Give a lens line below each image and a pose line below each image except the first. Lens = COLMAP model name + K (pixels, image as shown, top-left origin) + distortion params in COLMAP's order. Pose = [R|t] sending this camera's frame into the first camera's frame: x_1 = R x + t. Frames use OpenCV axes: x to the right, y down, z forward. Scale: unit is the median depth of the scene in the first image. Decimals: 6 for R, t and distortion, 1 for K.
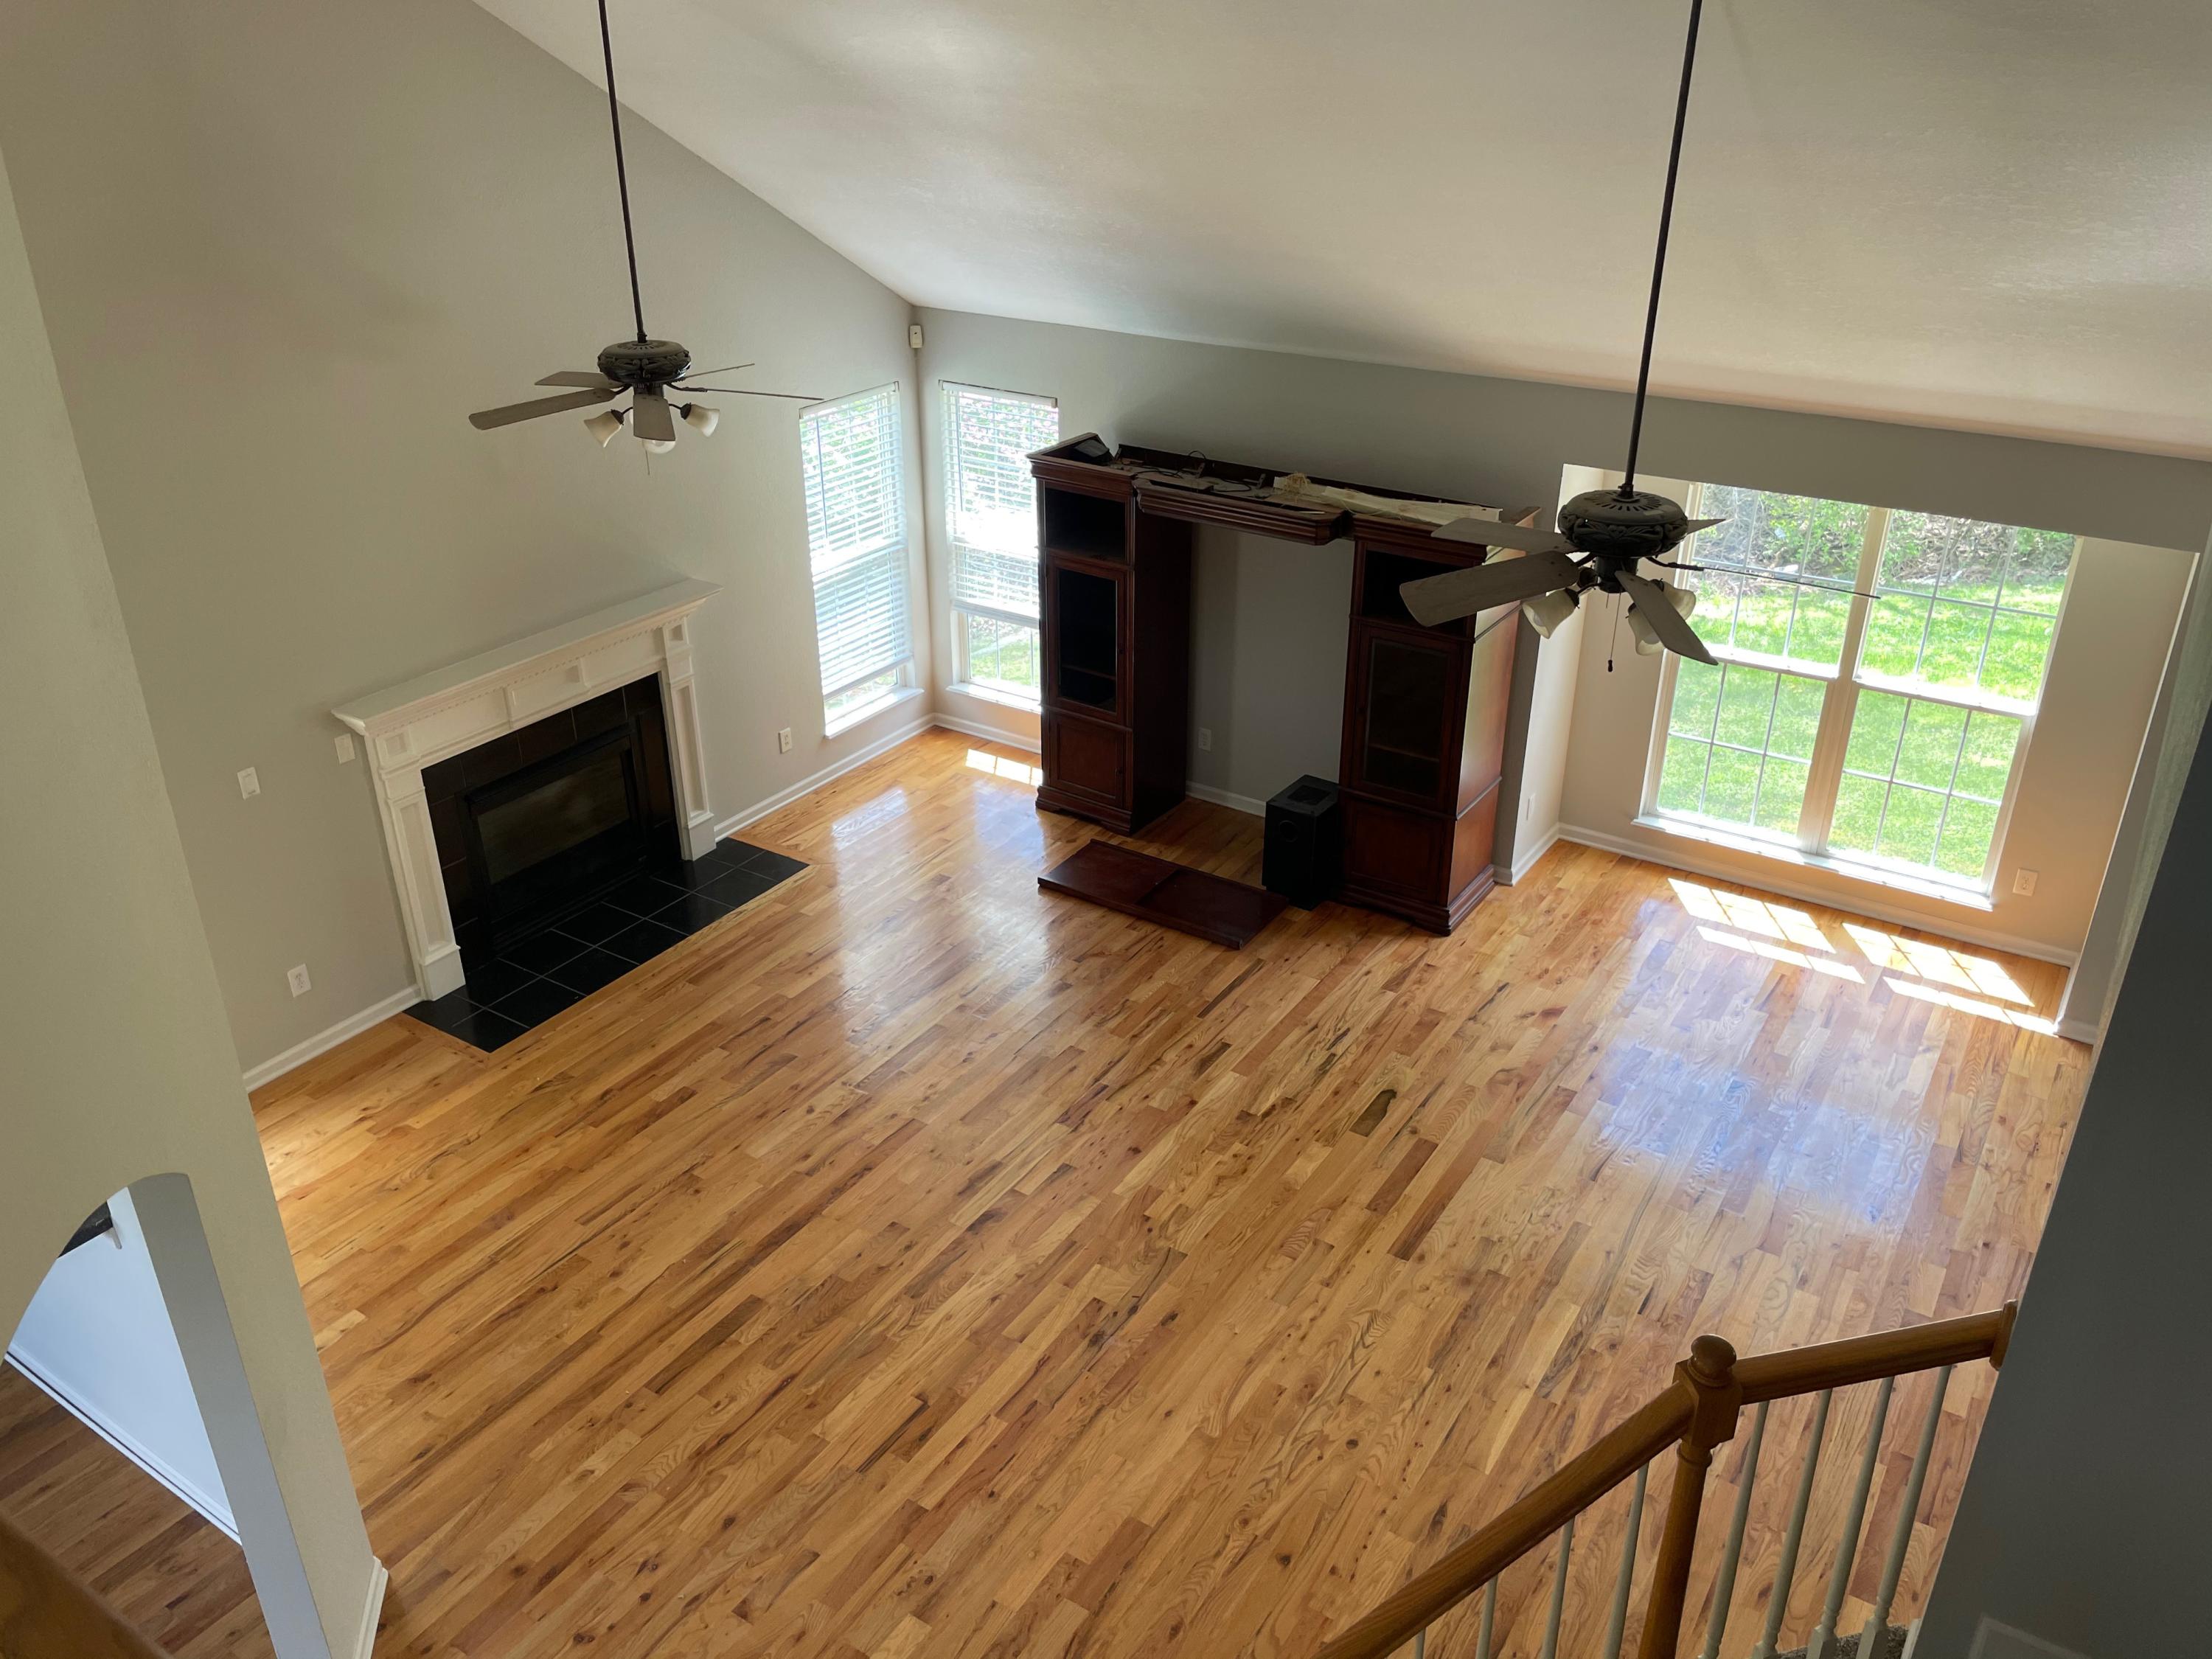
lens RADIAL K [[1677.8, 0, 1118.5], [0, 1677.8, 803.8], [0, 0, 1]] dist [0.076634, -0.108286]
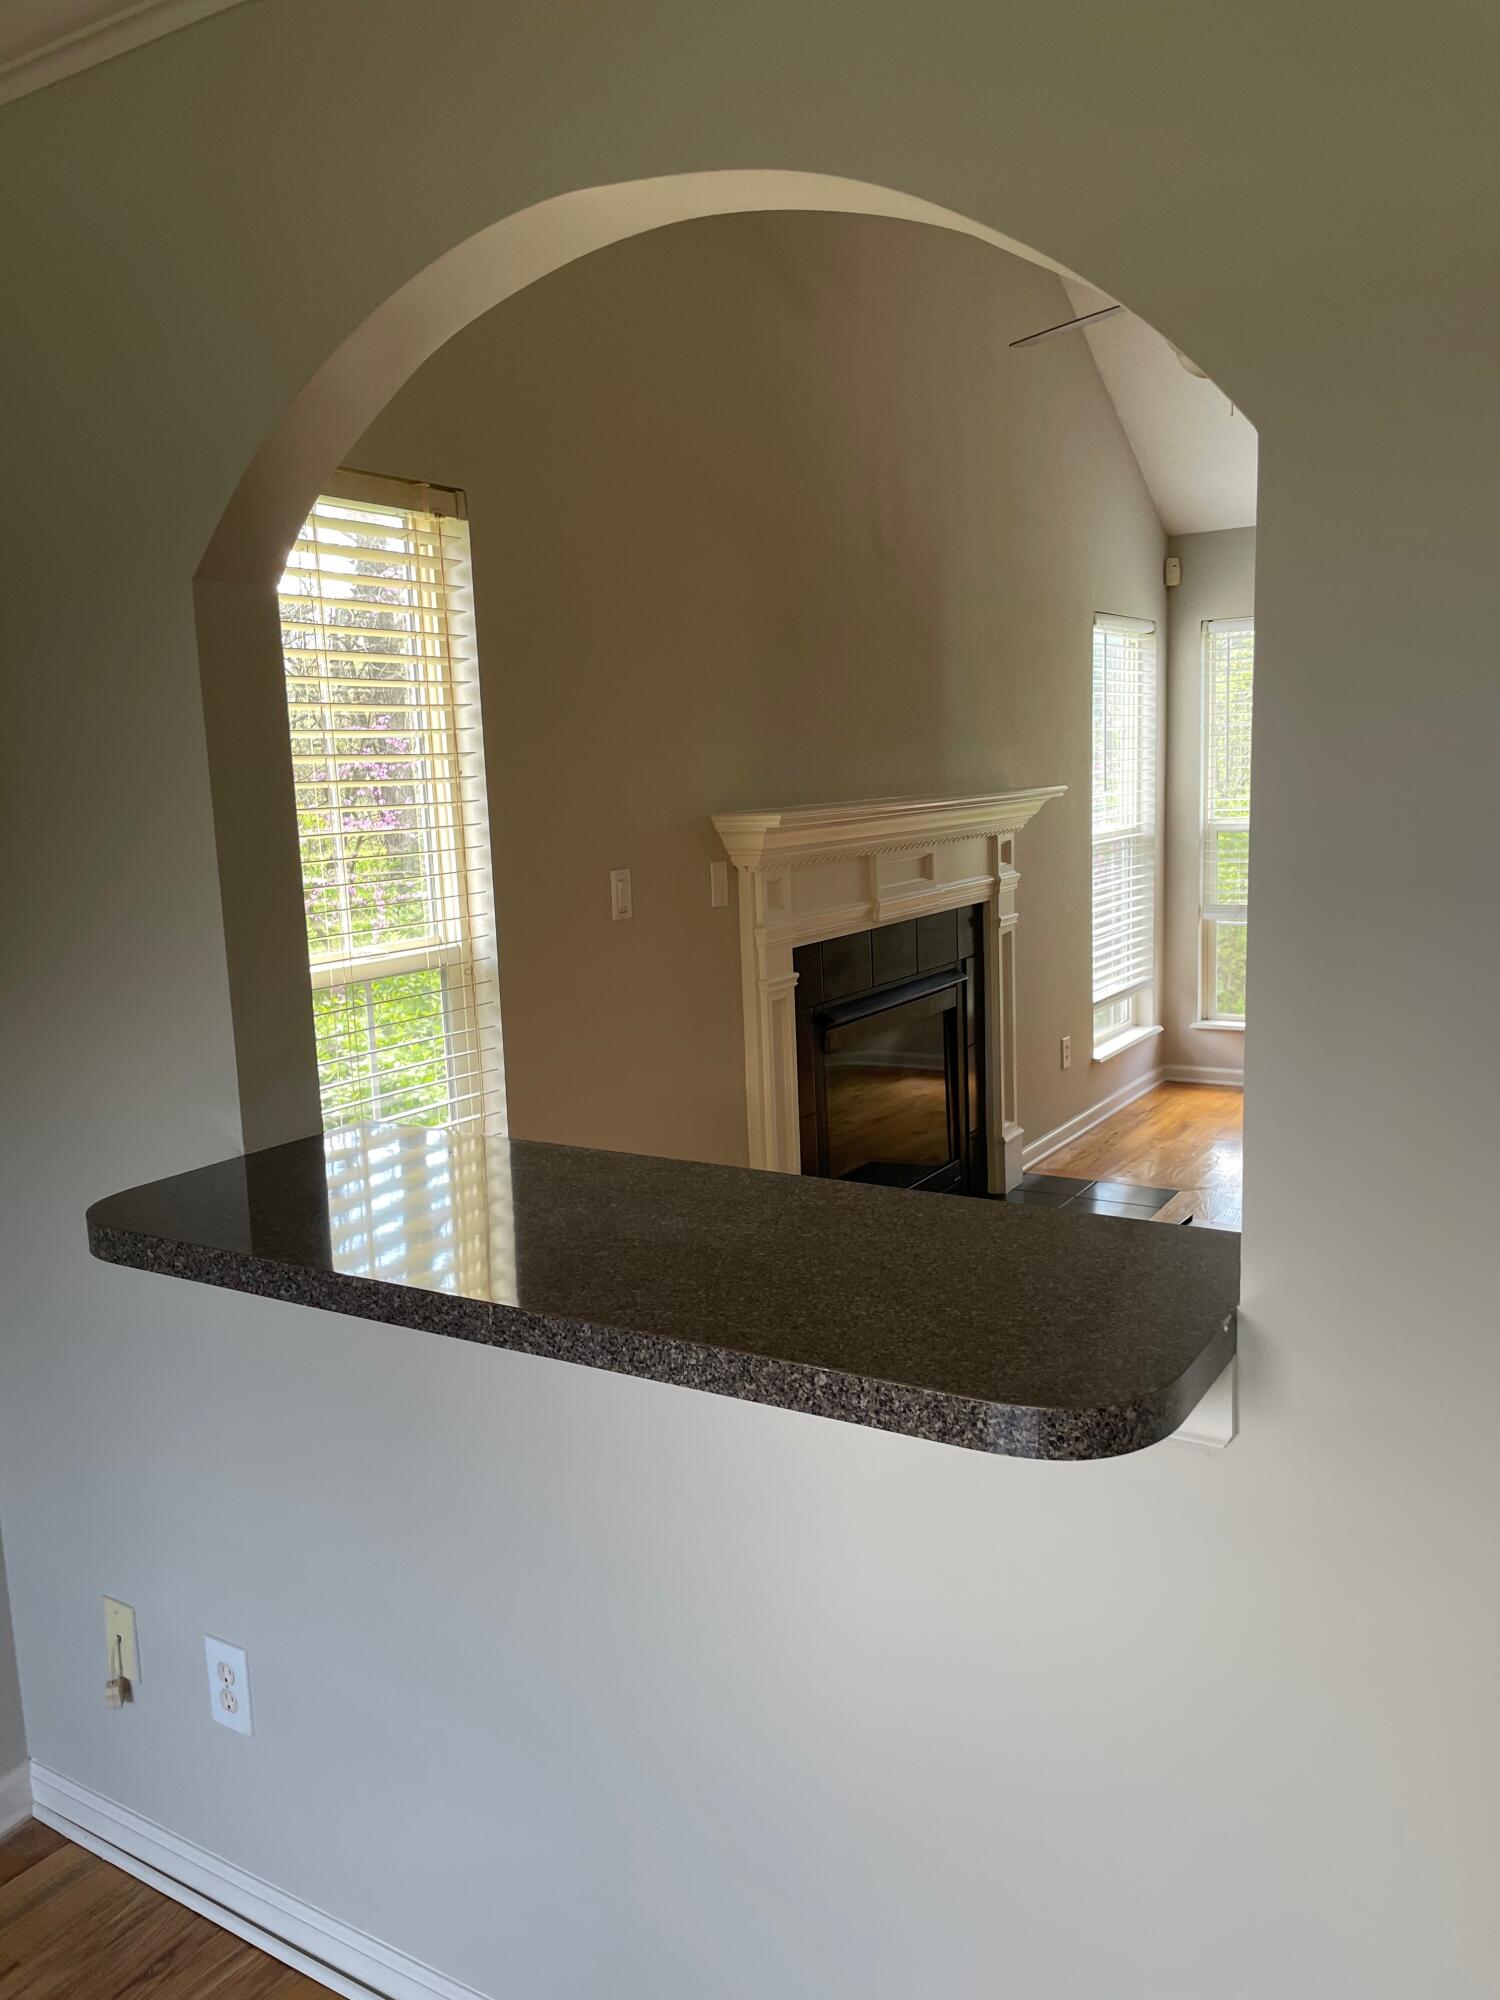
lens RADIAL K [[1517.0, 0, 760.3], [0, 1517.0, 1001.3], [0, 0, 1]] dist [0.076634, -0.108286]
pose [[0.998906, -0.044318, 0.014956, -0.456591], [0.046766, 0.952047, -0.302356, 0.181283], [-0.000839, 0.302724, 0.953078, 0.485650]]
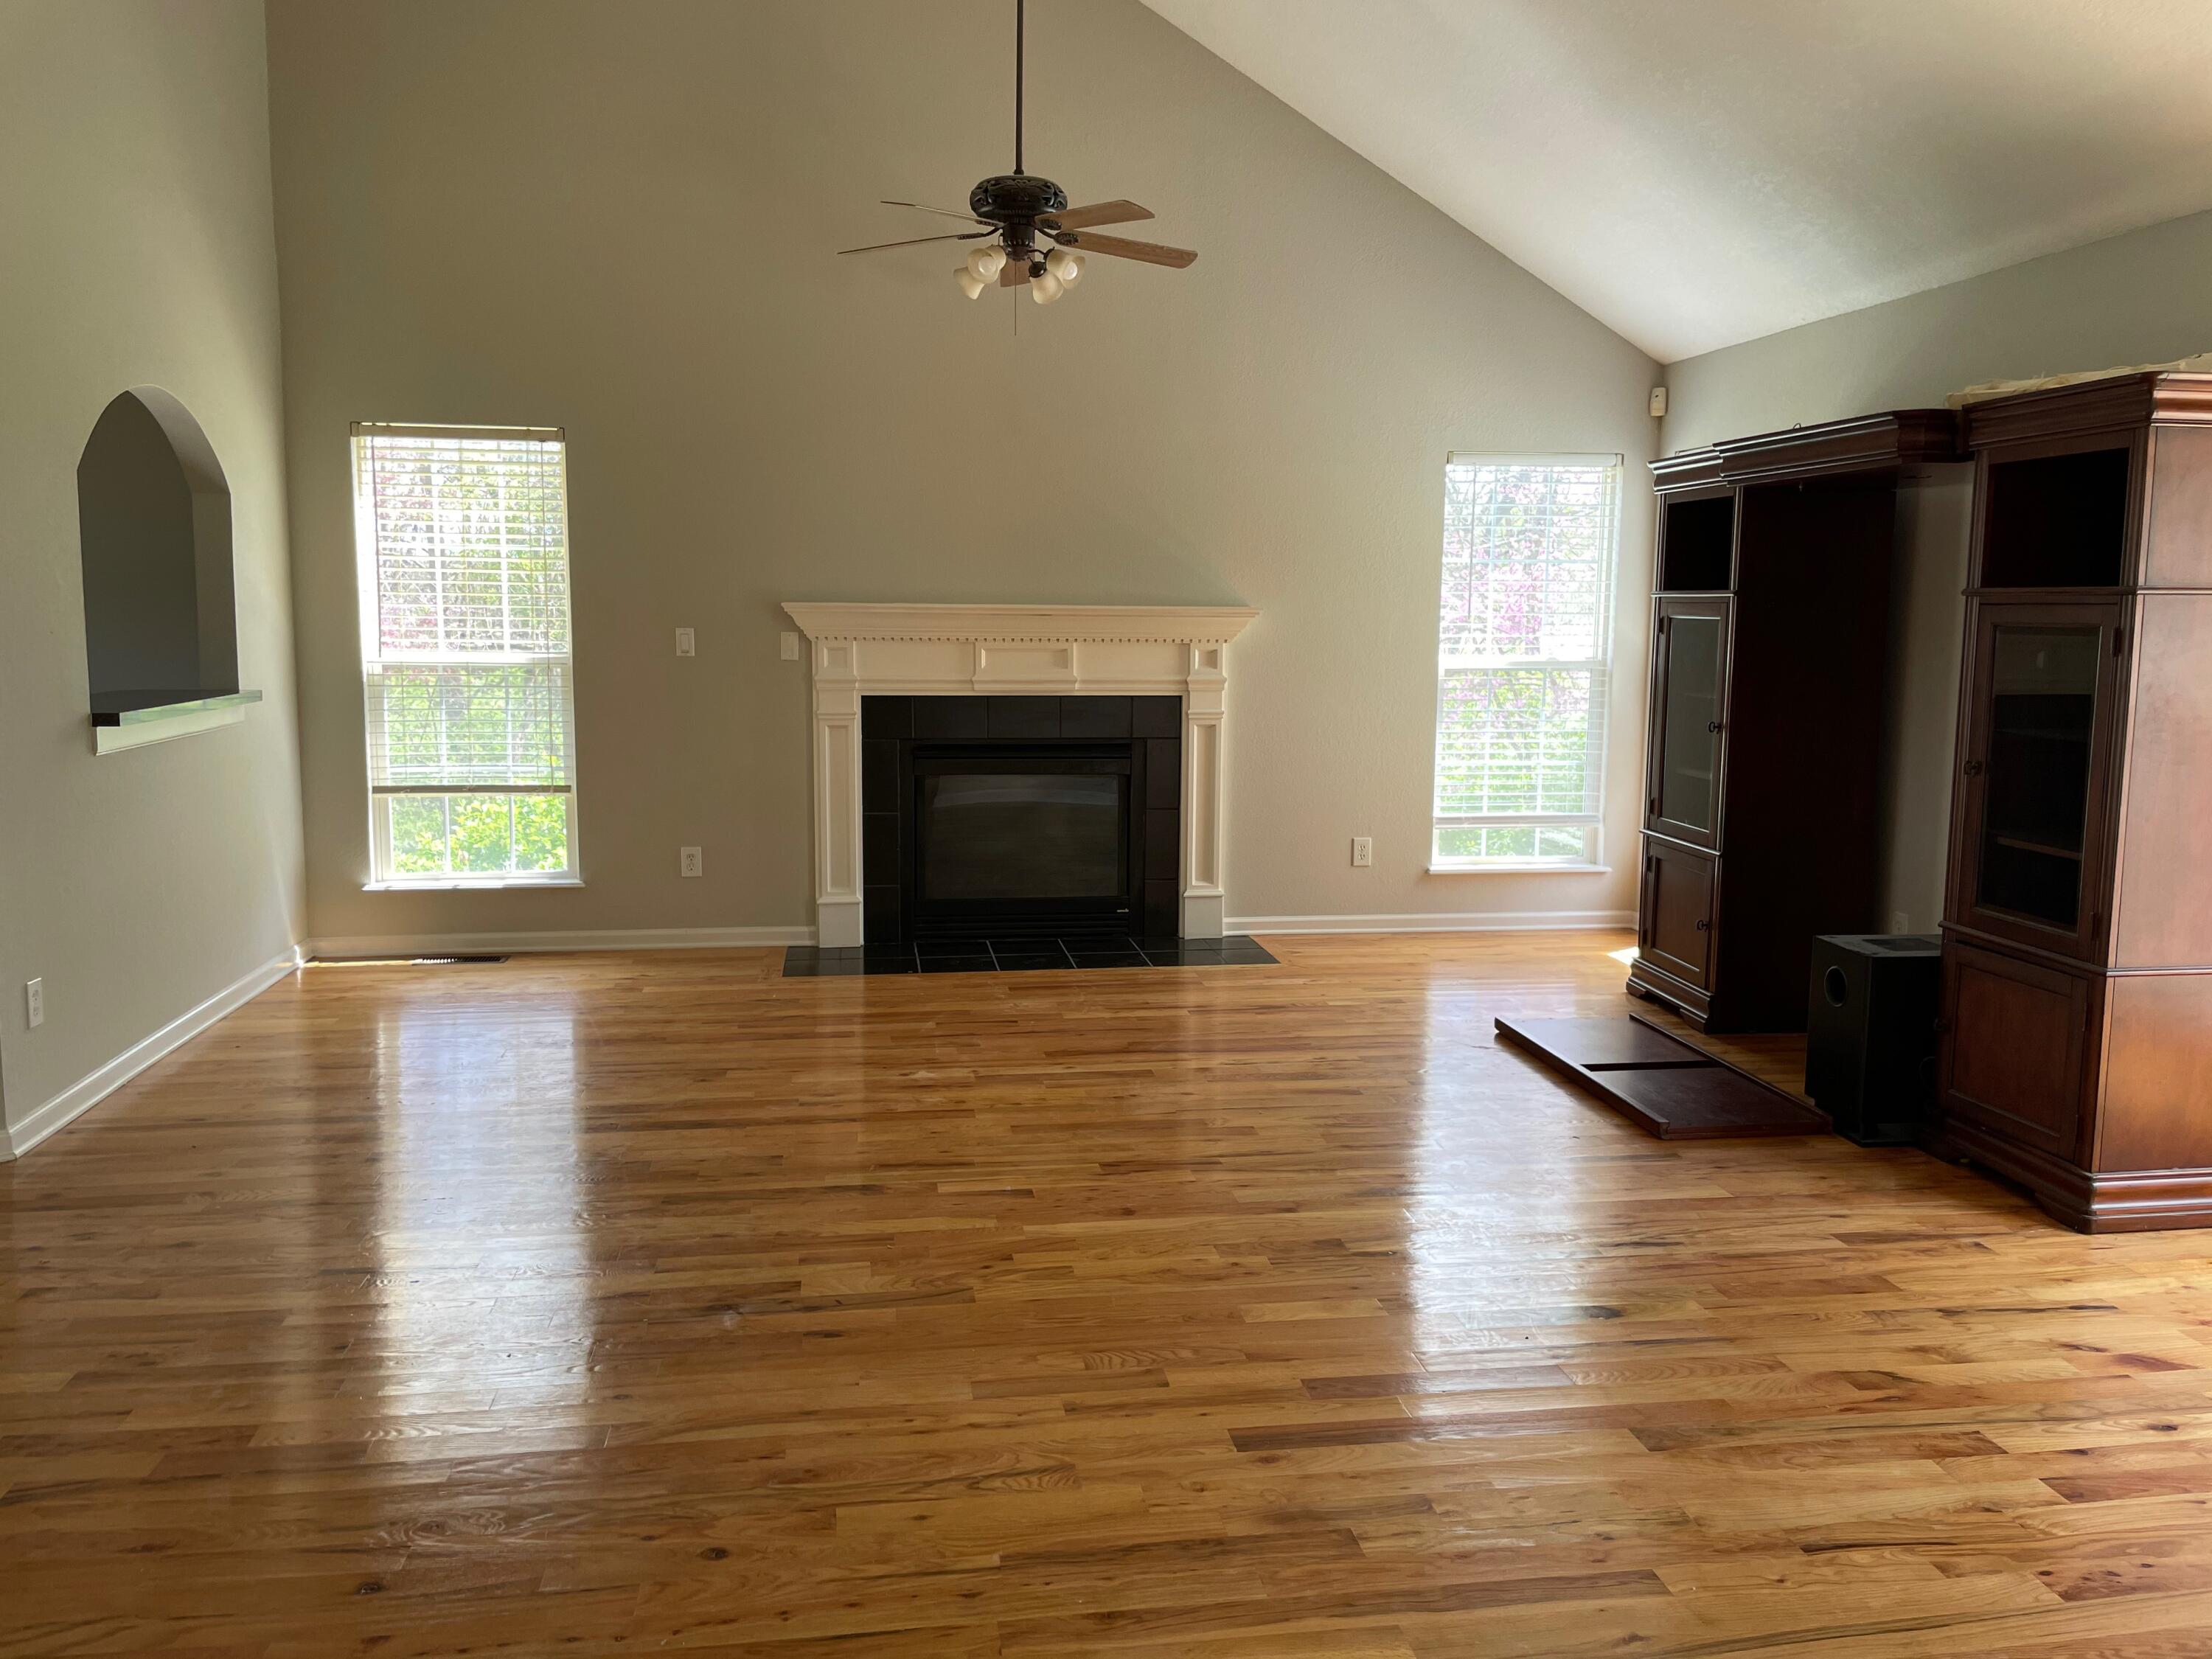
lens RADIAL K [[1677.8, 0, 1105.5], [0, 1677.8, 807.6], [0, 0, 1]] dist [0.076634, -0.108286]
pose [[0.661854, 0.095963, -0.743465, 0.426578], [-0.340834, 0.921855, -0.184432, 0.178965], [0.667669, 0.375465, 0.642841, 0.524987]]
